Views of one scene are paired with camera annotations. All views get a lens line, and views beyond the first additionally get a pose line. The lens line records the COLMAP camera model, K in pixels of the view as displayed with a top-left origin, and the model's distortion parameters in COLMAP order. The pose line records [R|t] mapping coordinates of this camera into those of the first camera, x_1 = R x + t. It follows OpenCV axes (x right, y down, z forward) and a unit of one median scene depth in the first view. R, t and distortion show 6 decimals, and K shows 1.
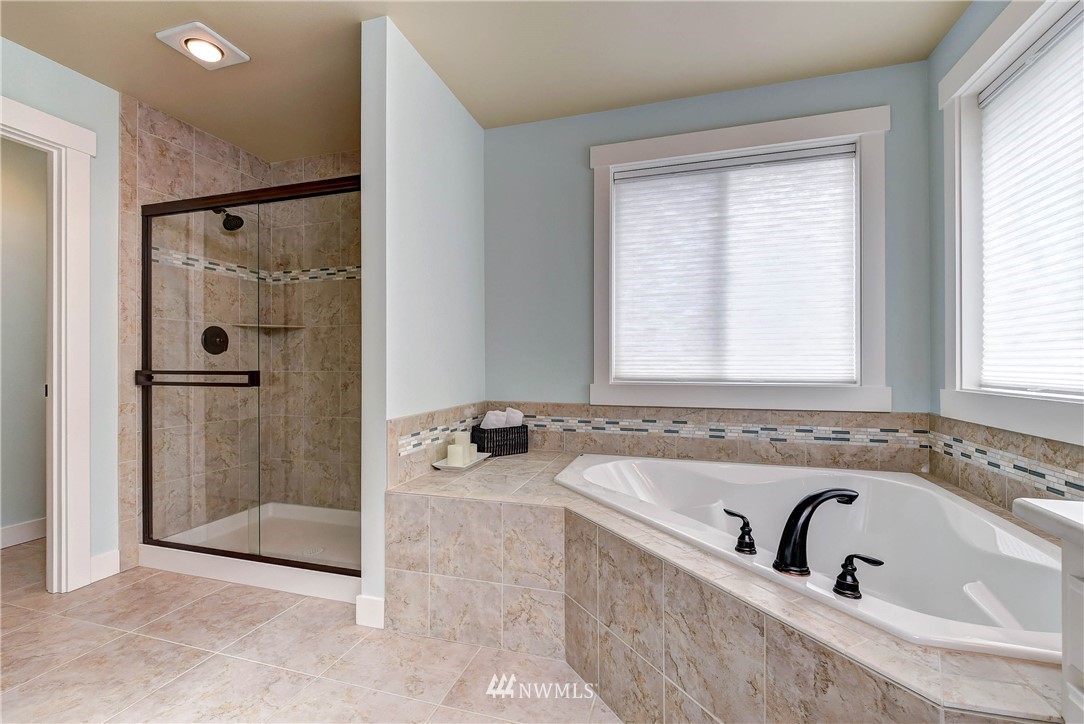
lens RADIAL K [[477.2, 0, 539.6], [0, 477.2, 364.1], [0, 0, 1]] dist [0.006343, -0.003802]
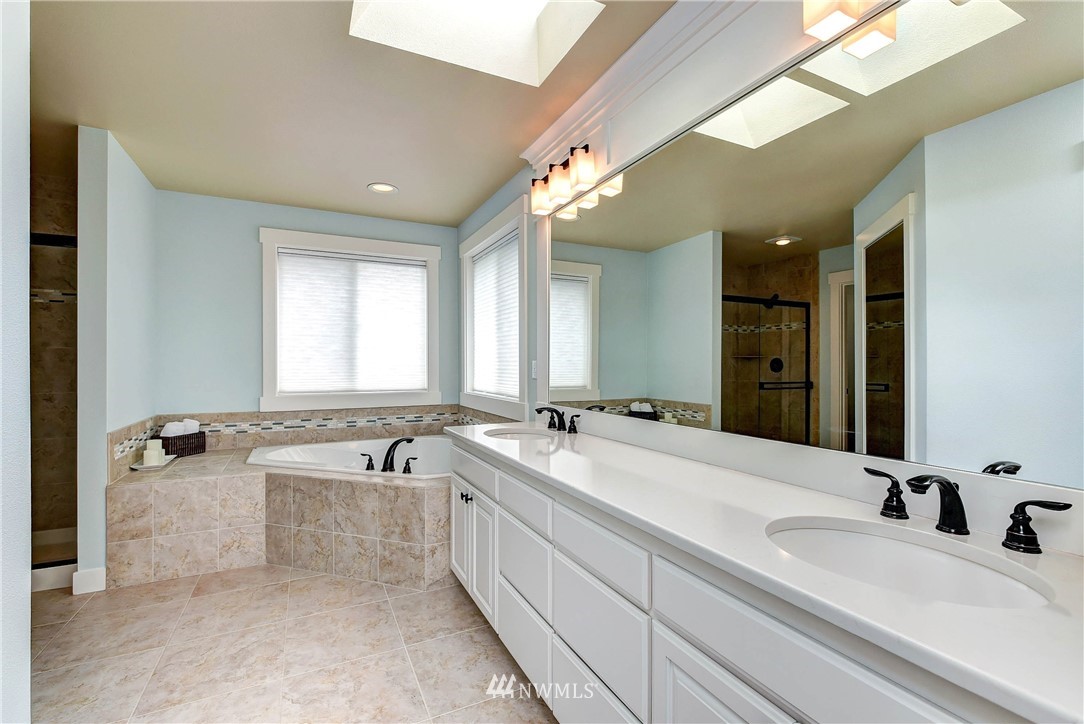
lens RADIAL K [[477.2, 0, 540.0], [0, 477.2, 364.9], [0, 0, 1]] dist [0.006343, -0.003802]
pose [[0.725907, -0.001279, 0.687792, -0.302561], [0.002267, 0.999997, -0.000533, -0.058395], [-0.687789, 0.001946, 0.725908, -0.670021]]
